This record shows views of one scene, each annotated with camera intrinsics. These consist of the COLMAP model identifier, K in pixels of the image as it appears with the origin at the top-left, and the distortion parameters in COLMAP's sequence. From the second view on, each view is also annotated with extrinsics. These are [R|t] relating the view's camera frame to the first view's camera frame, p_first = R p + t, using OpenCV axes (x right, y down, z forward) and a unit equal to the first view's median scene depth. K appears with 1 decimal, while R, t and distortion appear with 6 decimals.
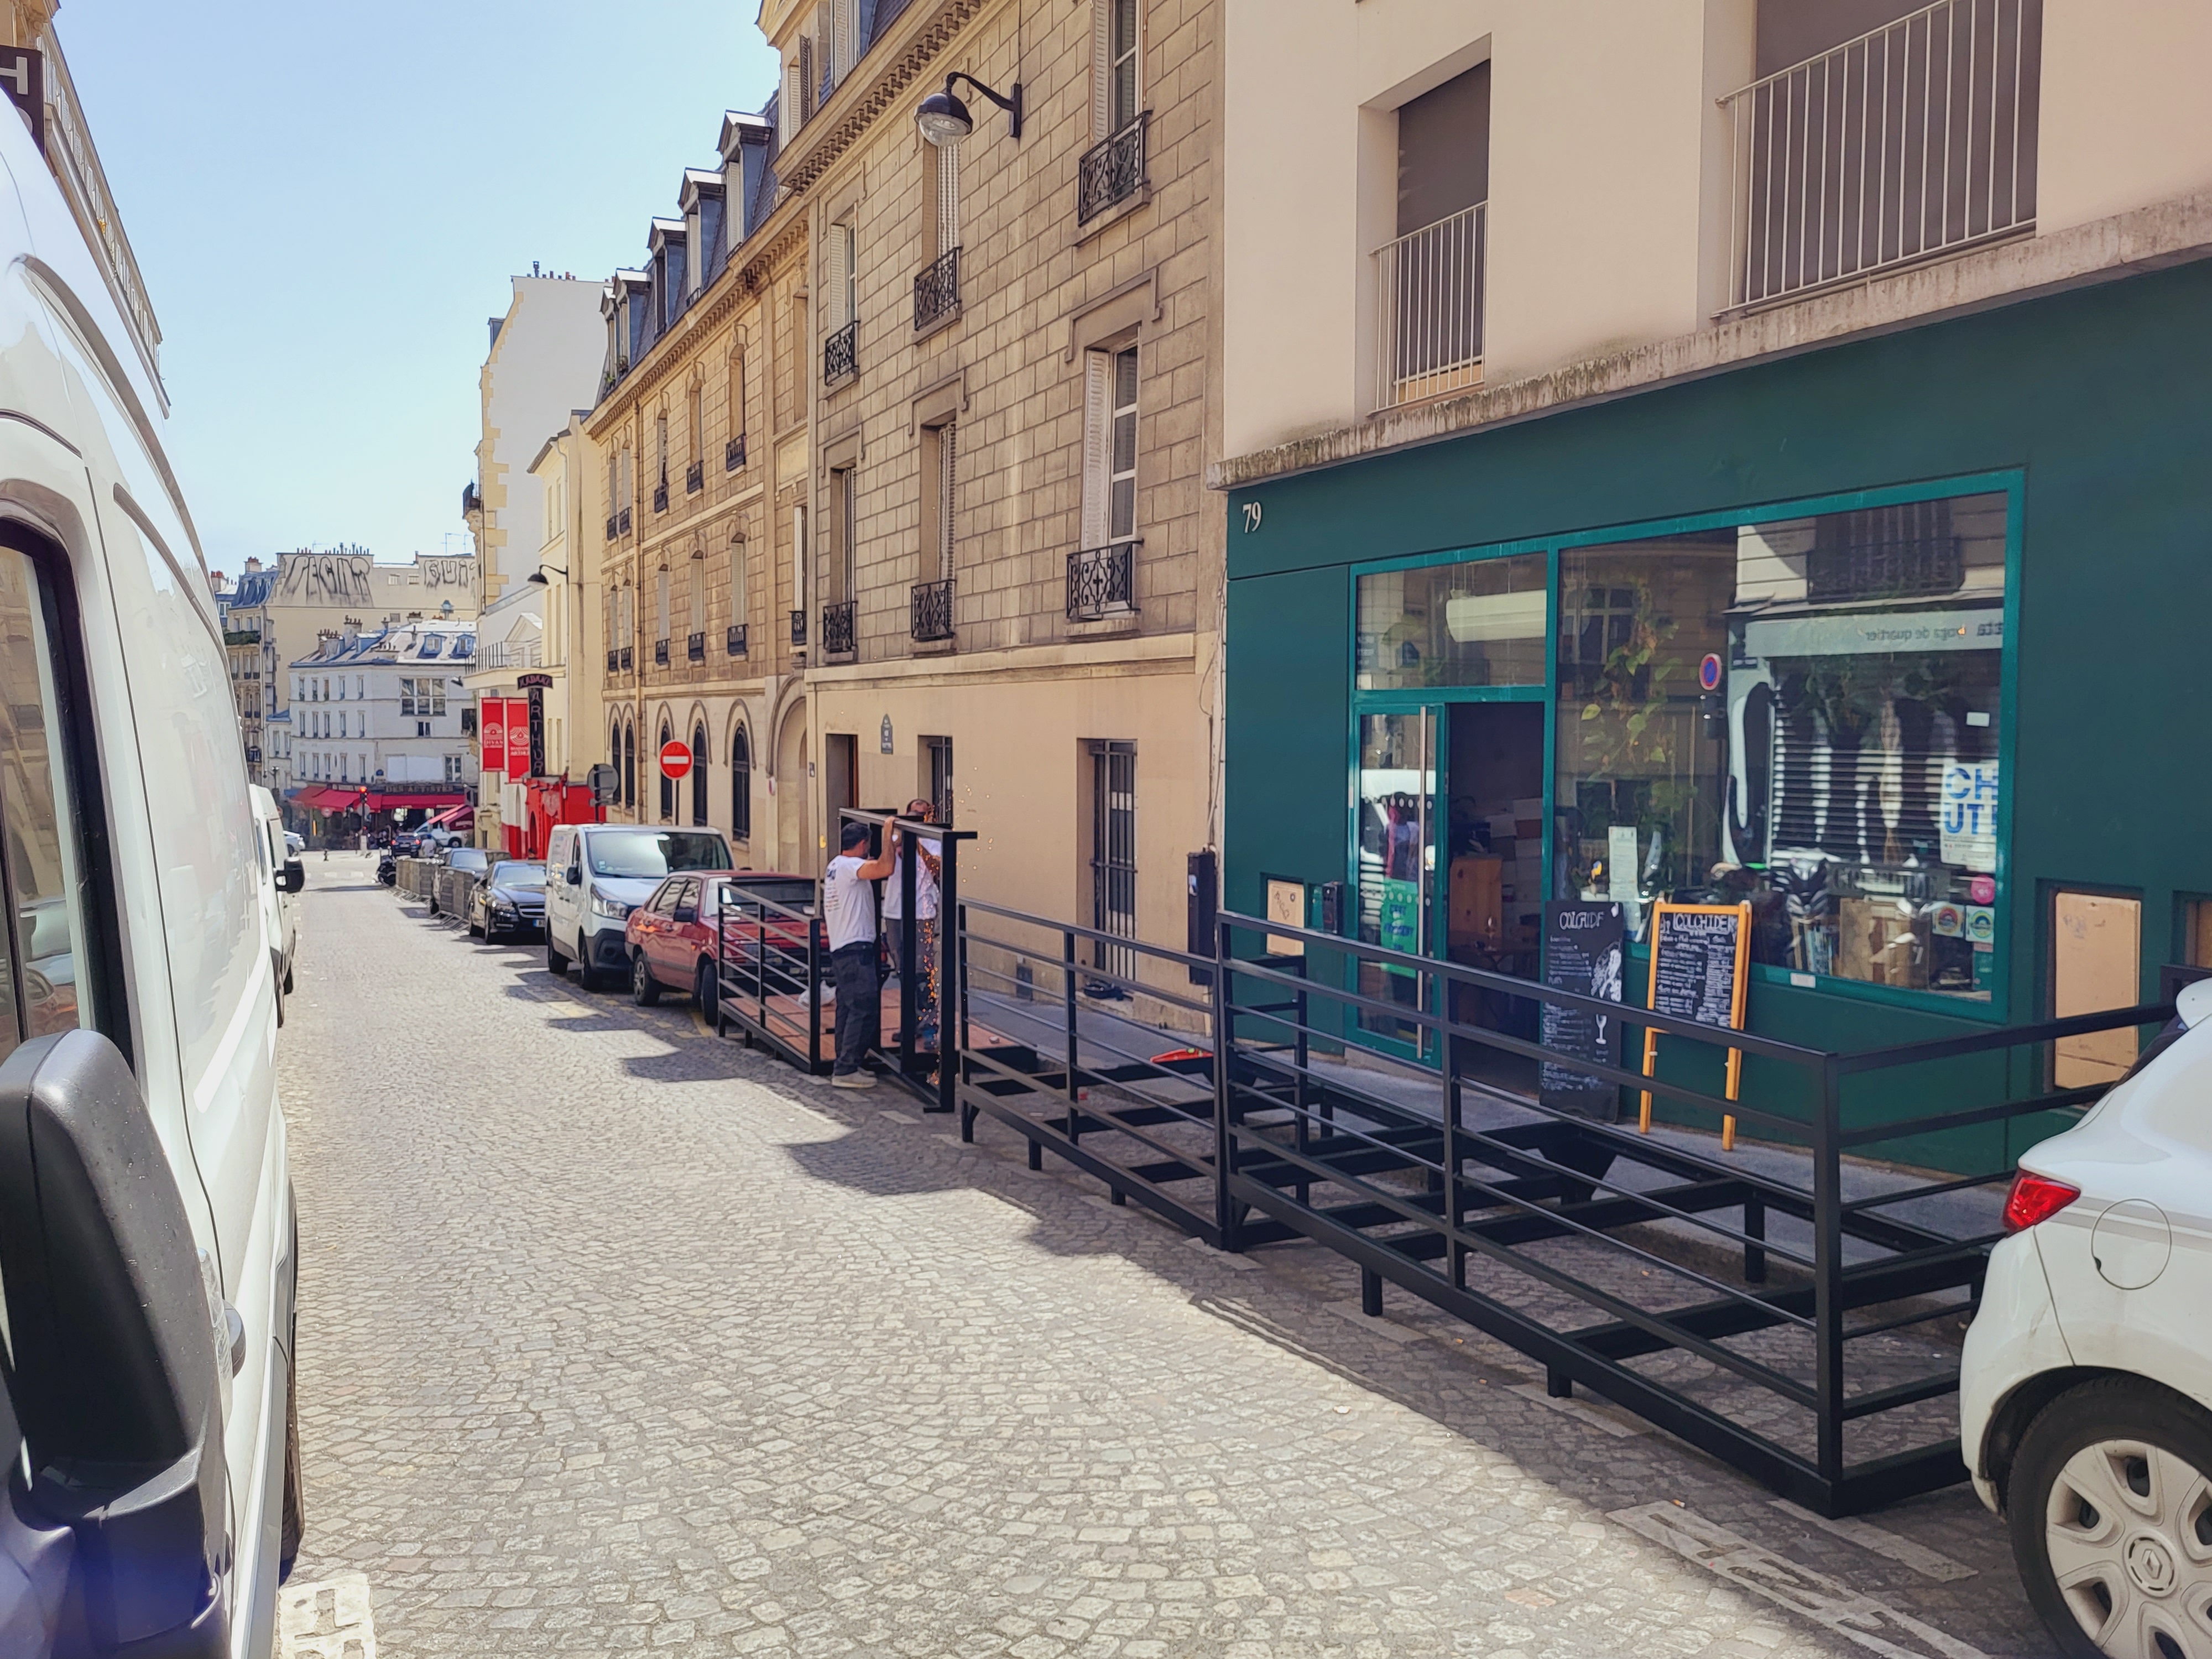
lens RADIAL K [[1788.5, 0, 1108.4], [0, 1788.5, 811.7], [0, 0, 1]] dist [0.045214, -0.040809]
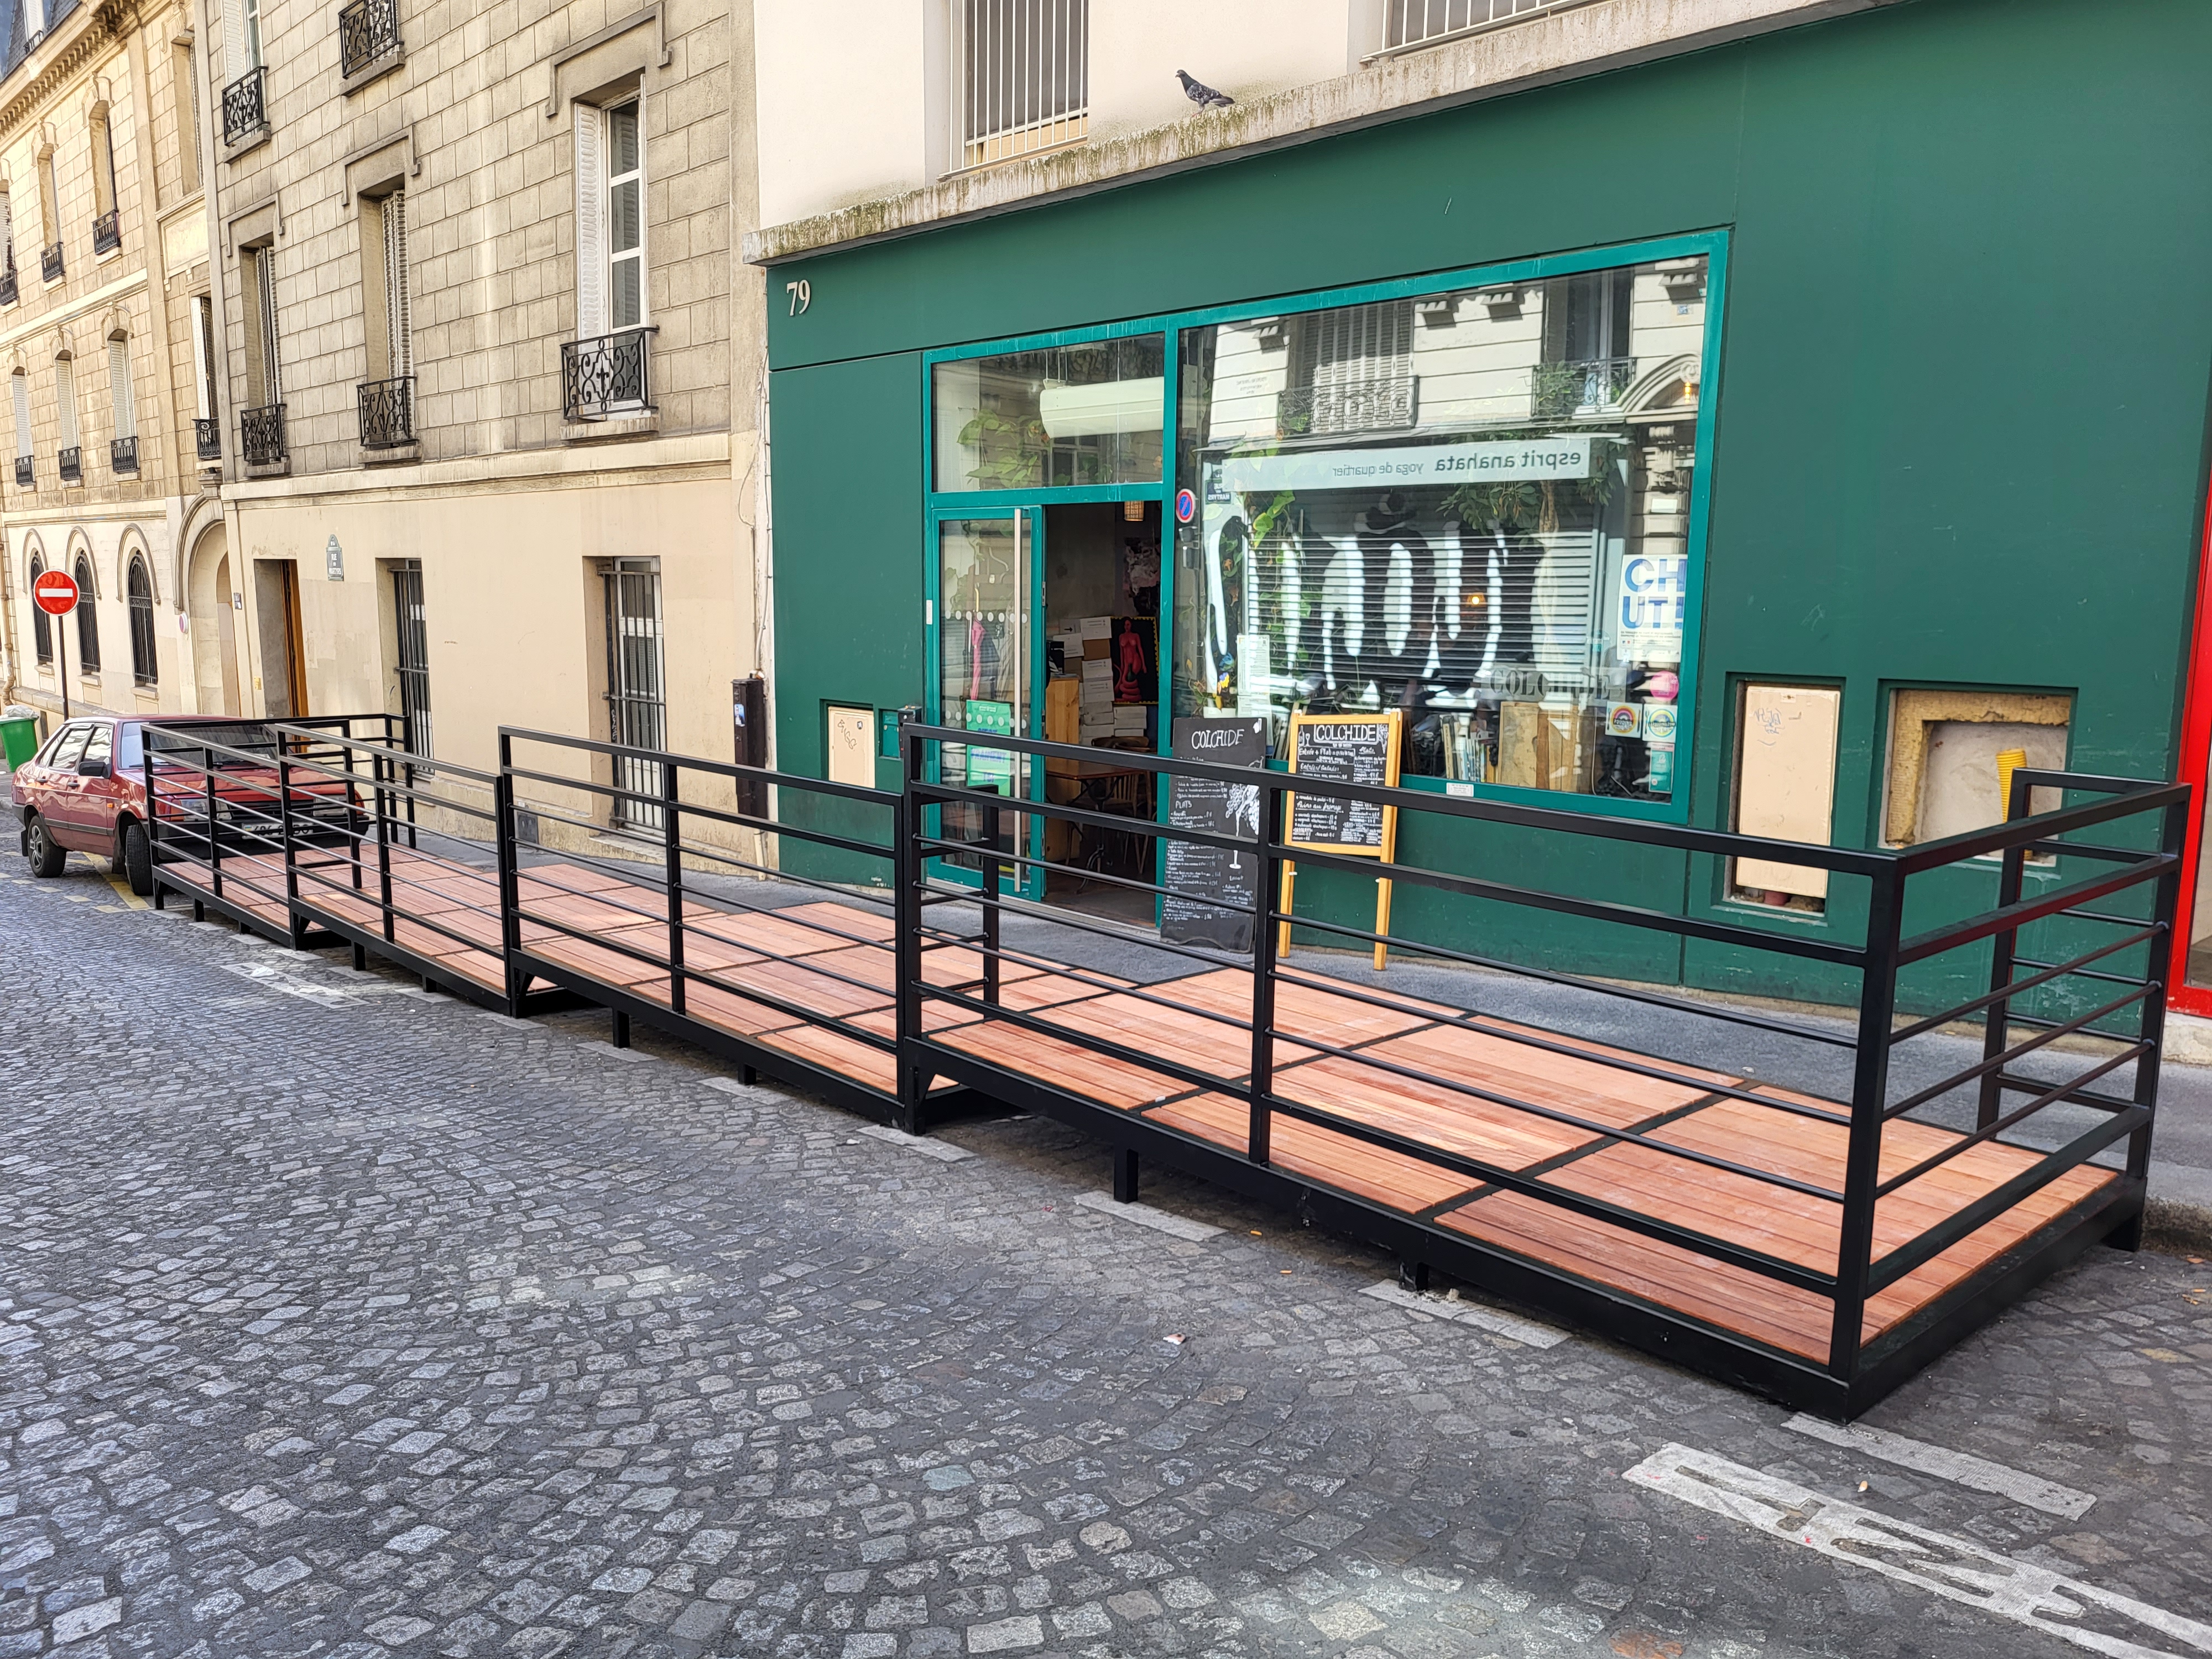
lens RADIAL K [[1682.5, 0, 1093.0], [0, 1682.5, 833.8], [0, 0, 1]] dist [0.044611, -0.032311]
pose [[0.951590, -0.042850, 0.304368, -0.060992], [0.011204, 0.994413, 0.104968, 0.017422], [-0.307165, -0.096476, 0.946753, 0.174606]]
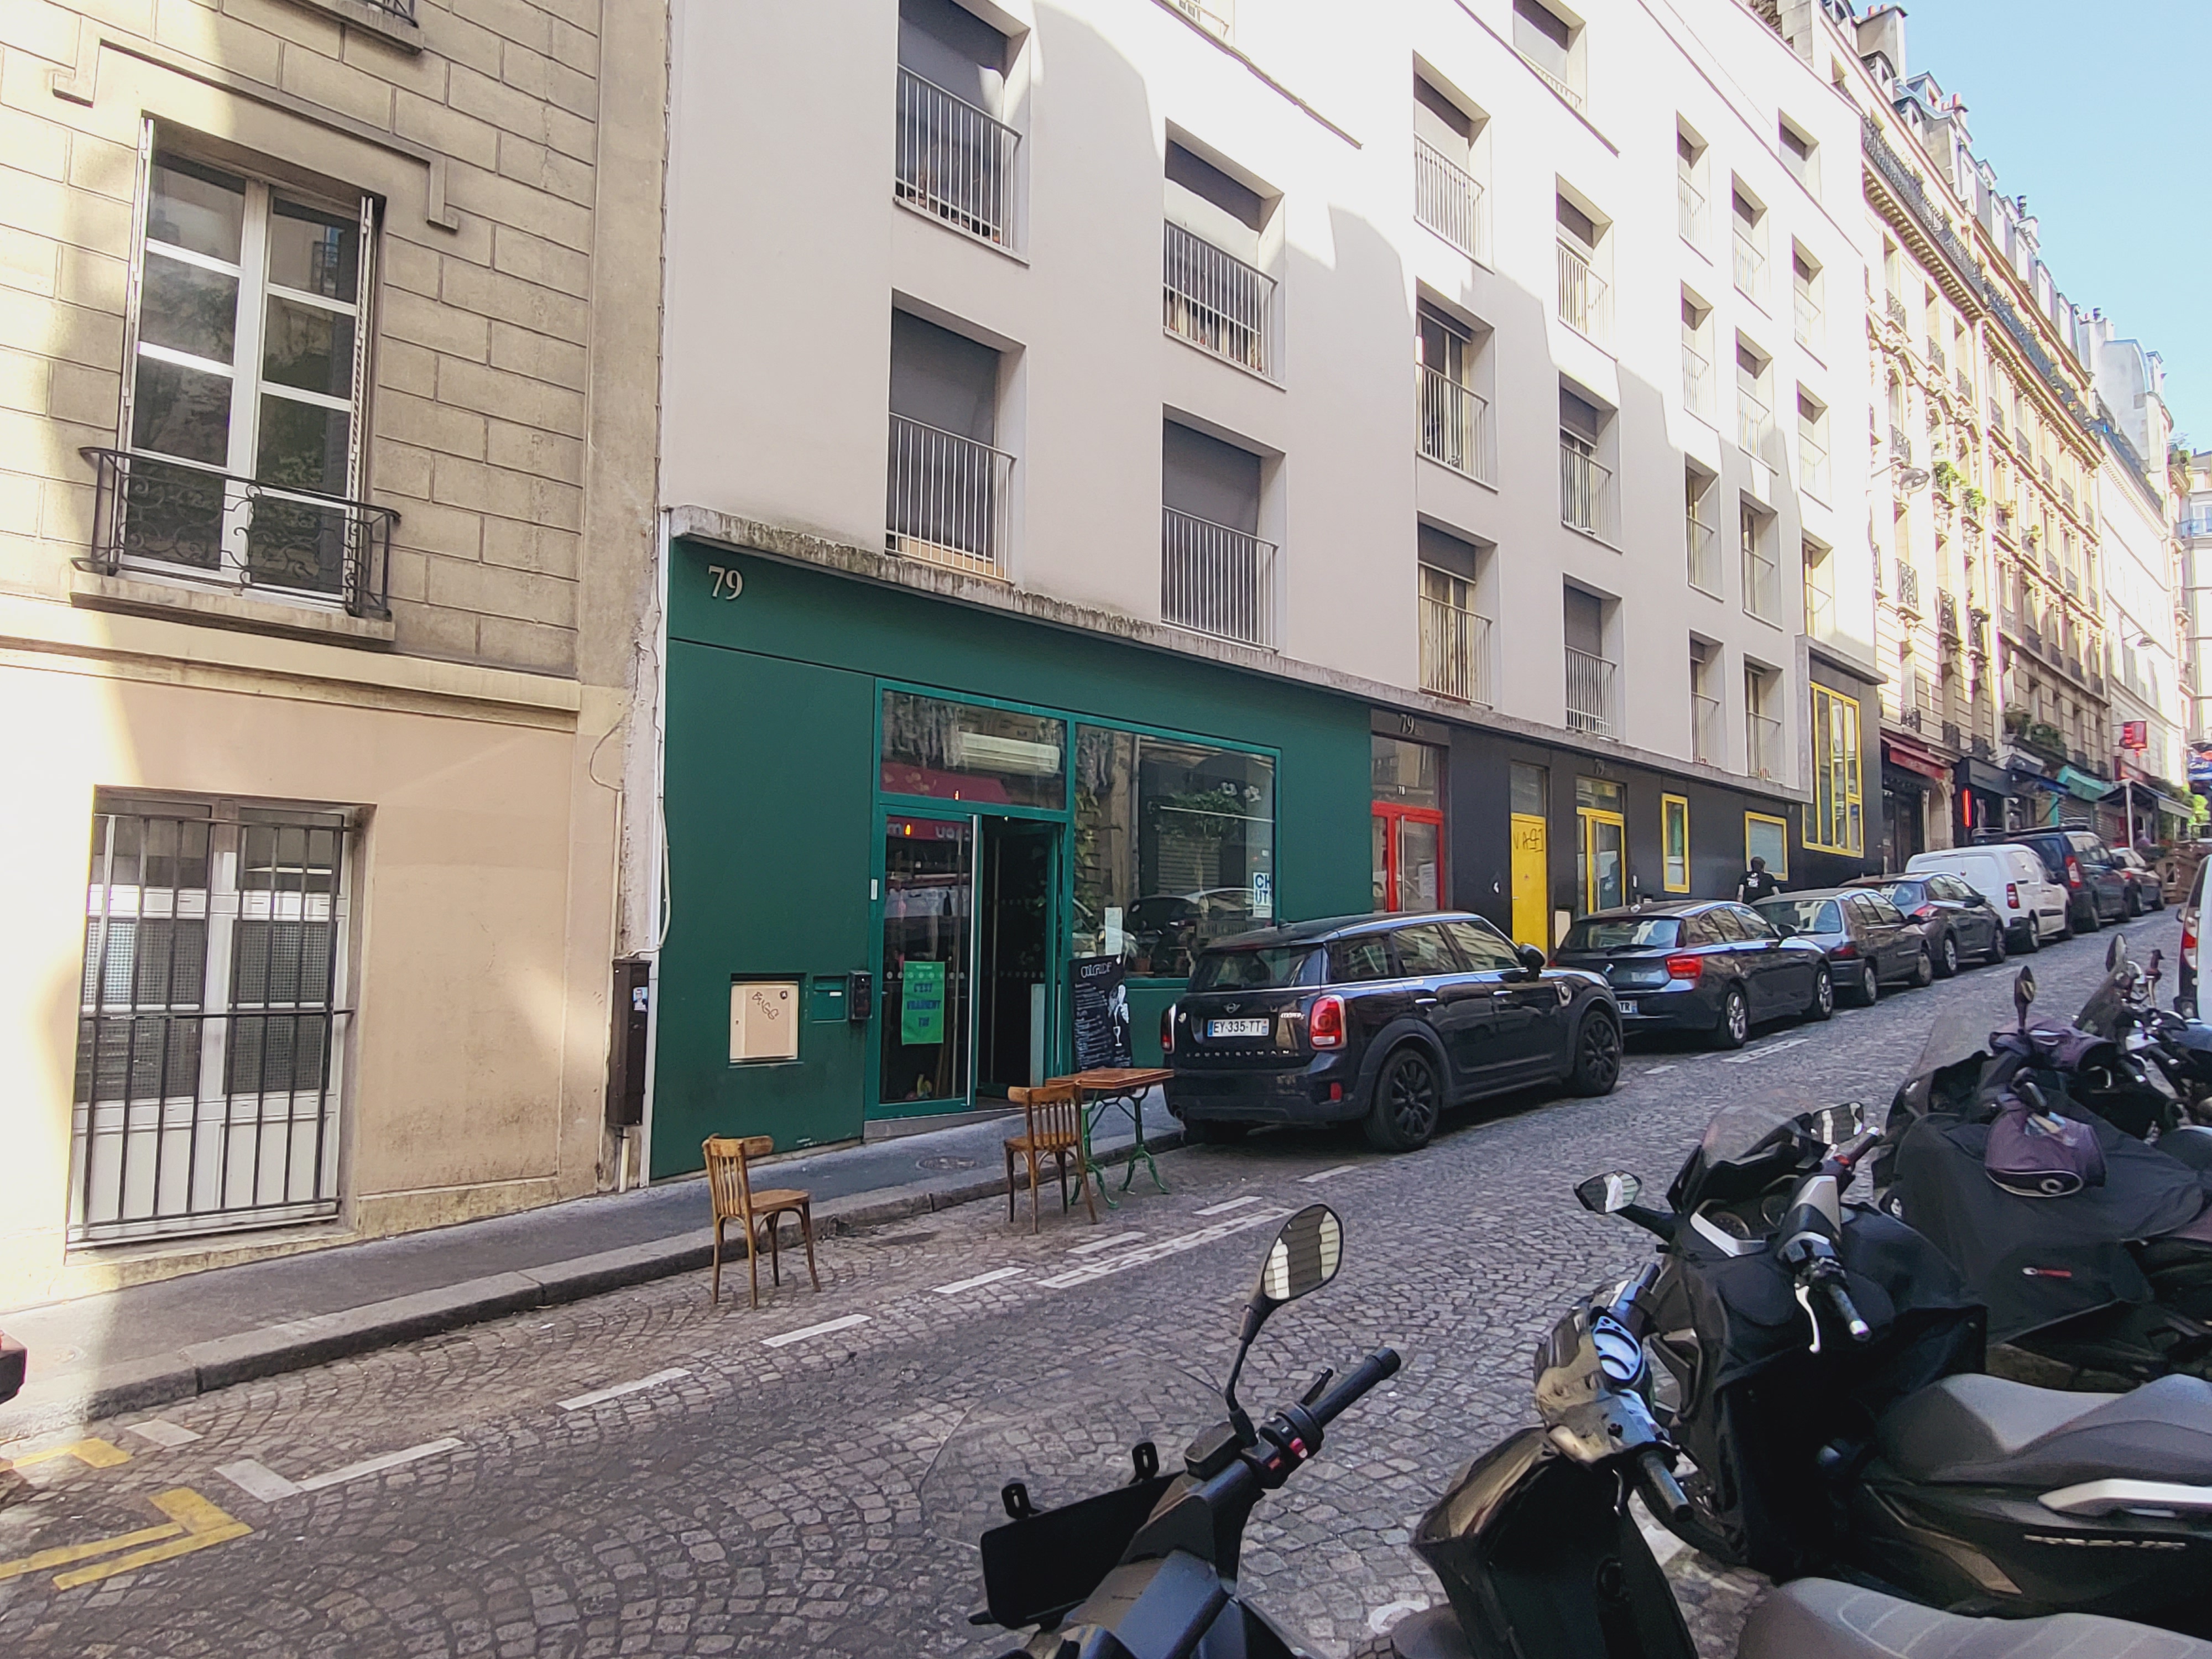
lens RADIAL K [[1501.2, 0, 1106.5], [0, 1501.2, 822.7], [0, 0, 1]] dist [-0.005181, -0.001684]
pose [[-0.389682, 0.071905, 0.918138, -0.881873], [0.038100, 0.997353, -0.061938, 0.014920], [-0.920161, 0.010845, -0.391390, 1.438544]]
